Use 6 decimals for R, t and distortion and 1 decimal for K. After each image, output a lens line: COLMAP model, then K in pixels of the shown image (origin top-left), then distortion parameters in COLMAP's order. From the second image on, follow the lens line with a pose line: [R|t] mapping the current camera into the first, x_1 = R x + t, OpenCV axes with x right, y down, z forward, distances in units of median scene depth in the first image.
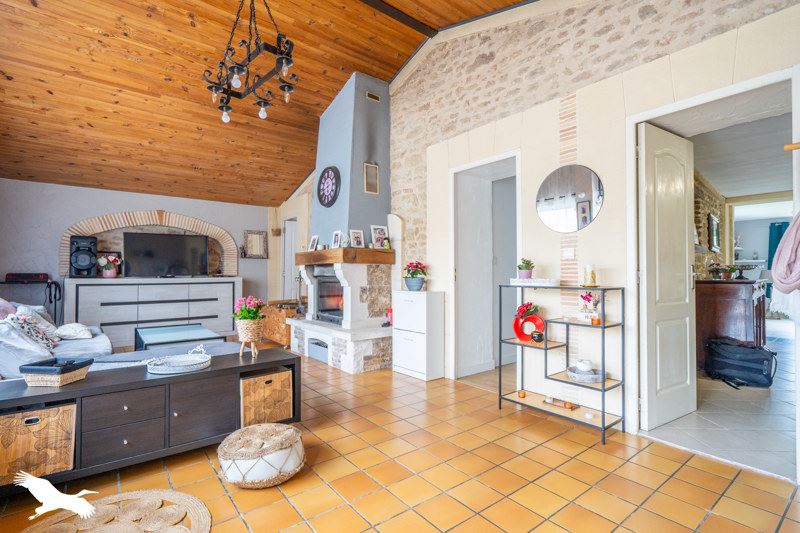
lens RADIAL K [[373.6, 0, 400.0], [0, 373.6, 266.5], [0, 0, 1]] dist [0.000117, 0.000062]
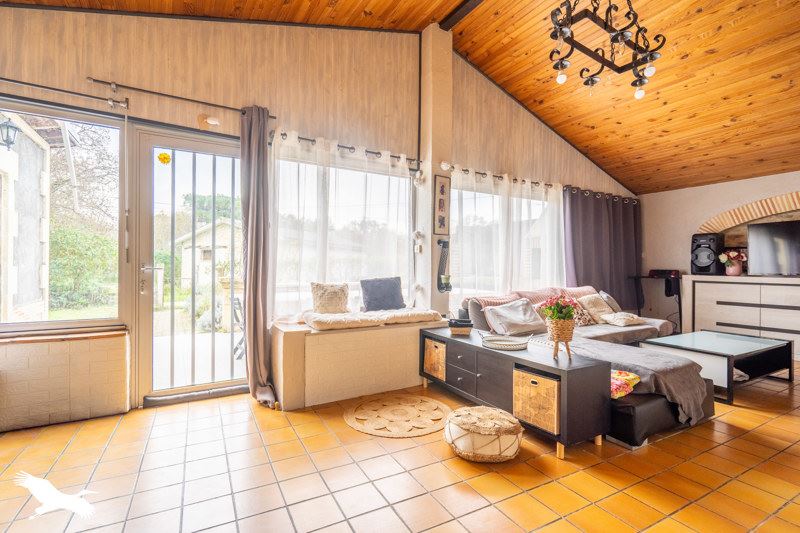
lens RADIAL K [[373.6, 0, 400.0], [0, 373.6, 266.5], [0, 0, 1]] dist [0.000117, 0.000062]
pose [[-0.161370, 0.001512, -0.986893, 0.306306], [0.008477, 0.999964, 0.000146, 0.000863], [0.986858, -0.008342, -0.161377, 0.371138]]
